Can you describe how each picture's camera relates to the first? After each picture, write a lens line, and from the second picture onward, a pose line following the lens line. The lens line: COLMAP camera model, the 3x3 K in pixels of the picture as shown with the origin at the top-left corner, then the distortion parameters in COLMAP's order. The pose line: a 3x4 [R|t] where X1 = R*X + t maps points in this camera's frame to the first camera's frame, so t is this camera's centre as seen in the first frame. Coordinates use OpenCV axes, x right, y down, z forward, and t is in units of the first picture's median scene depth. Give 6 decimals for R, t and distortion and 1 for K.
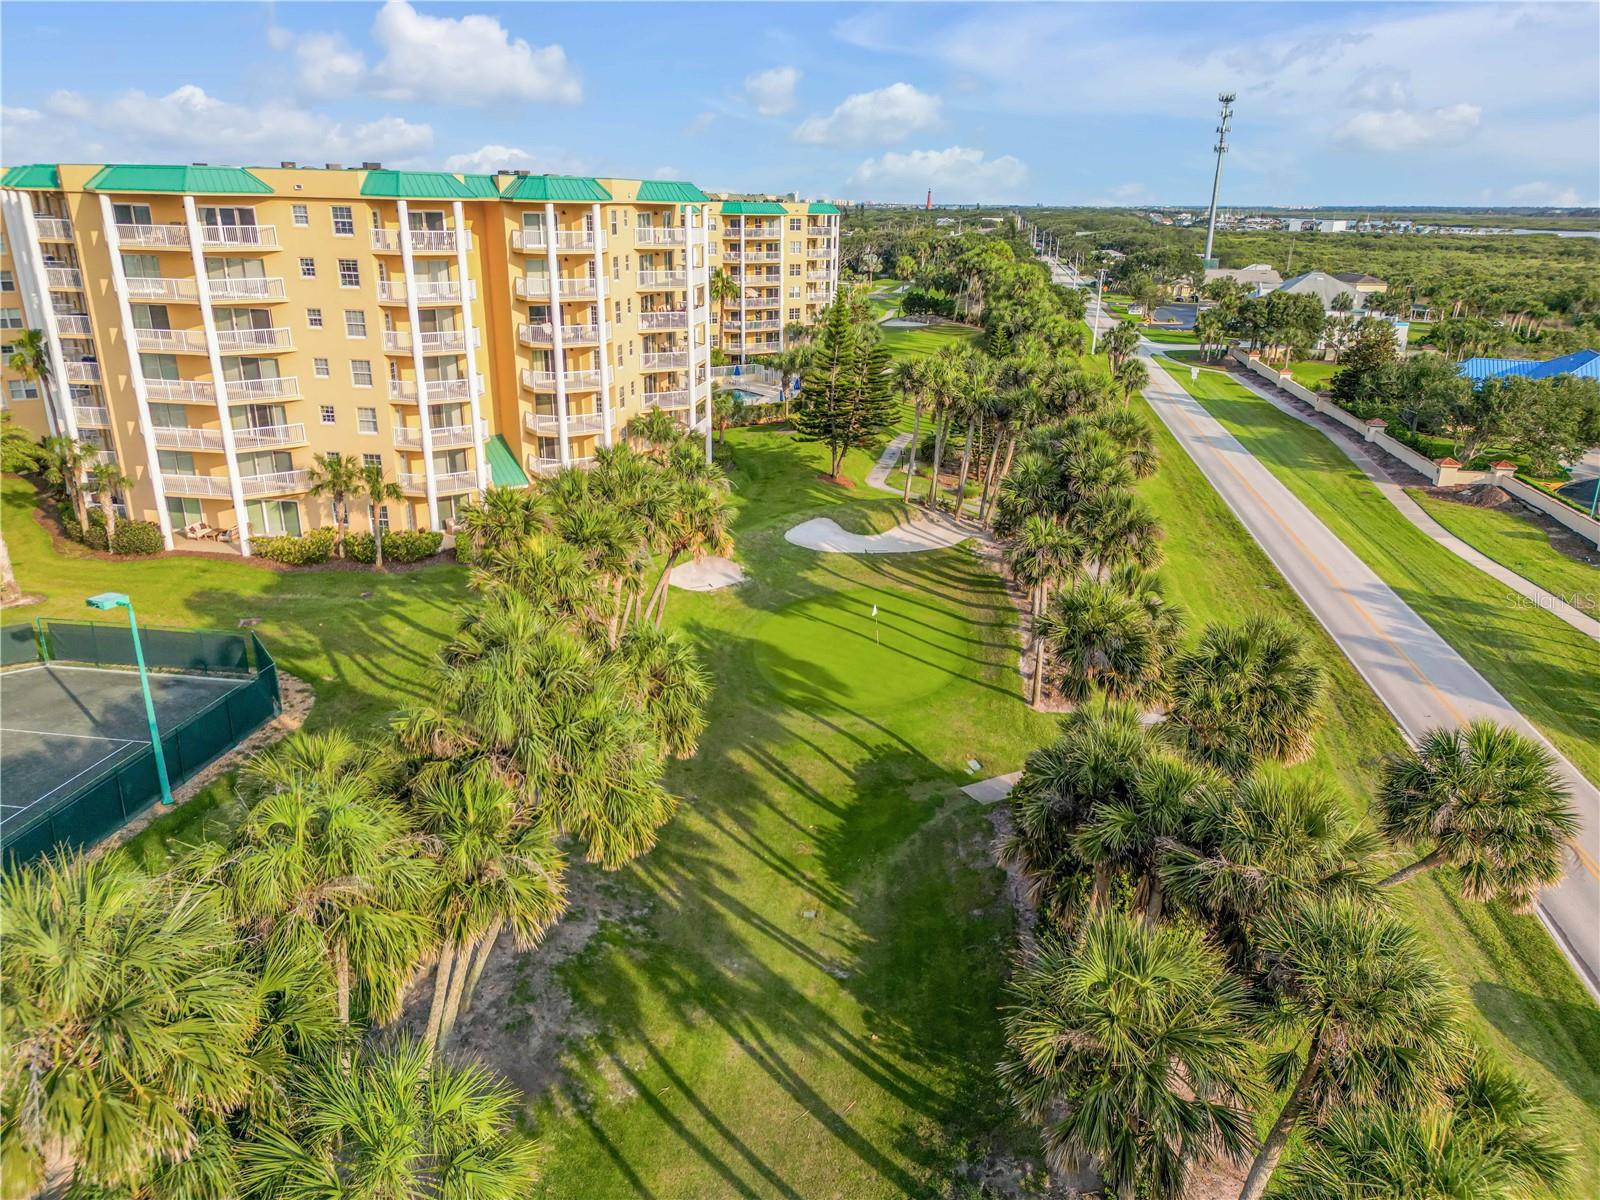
lens RADIAL K [[1146.9, 0, 795.9], [0, 1146.9, 599.3], [0, 0, 1]] dist [0.030221, 0.000779]
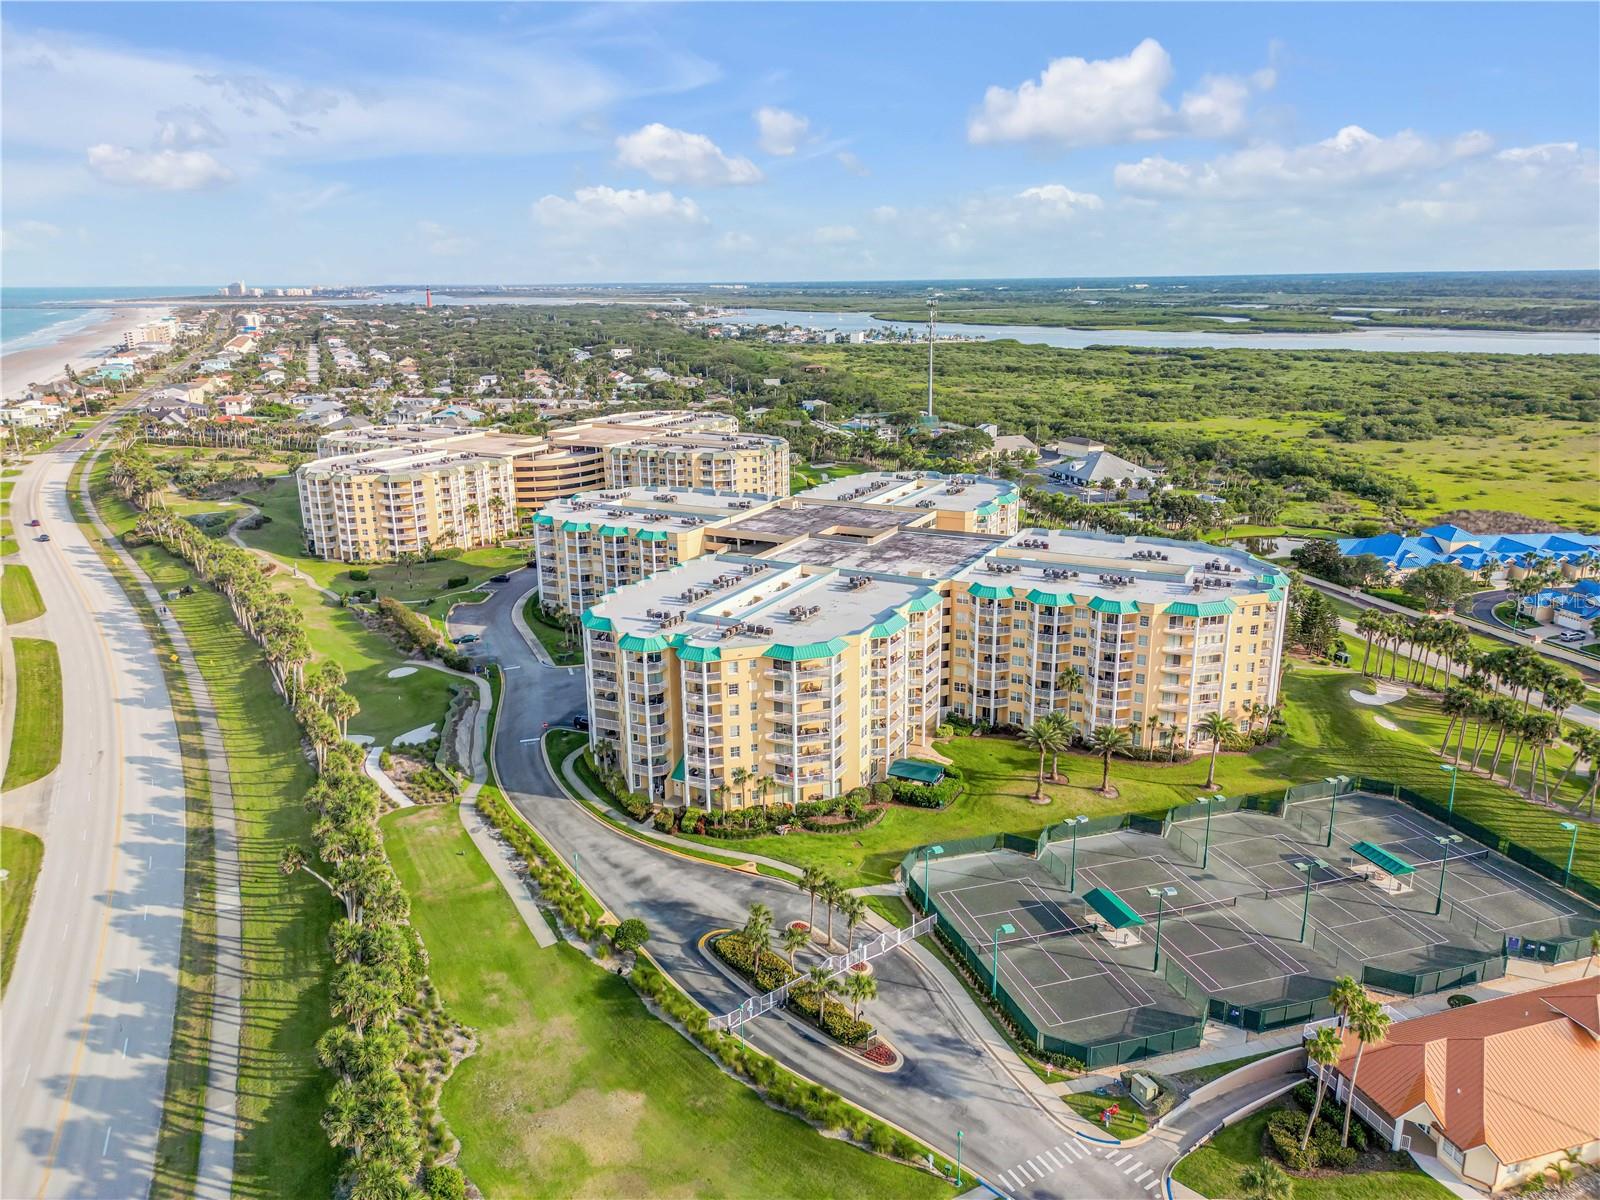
lens RADIAL K [[1146.9, 0, 795.9], [0, 1146.9, 599.3], [0, 0, 1]] dist [0.030221, 0.000779]
pose [[0.894455, -0.144766, 0.423077, -2.157818], [0.169101, 0.985389, -0.020333, -0.435645], [-0.413952, 0.089730, 0.905866, -0.778144]]
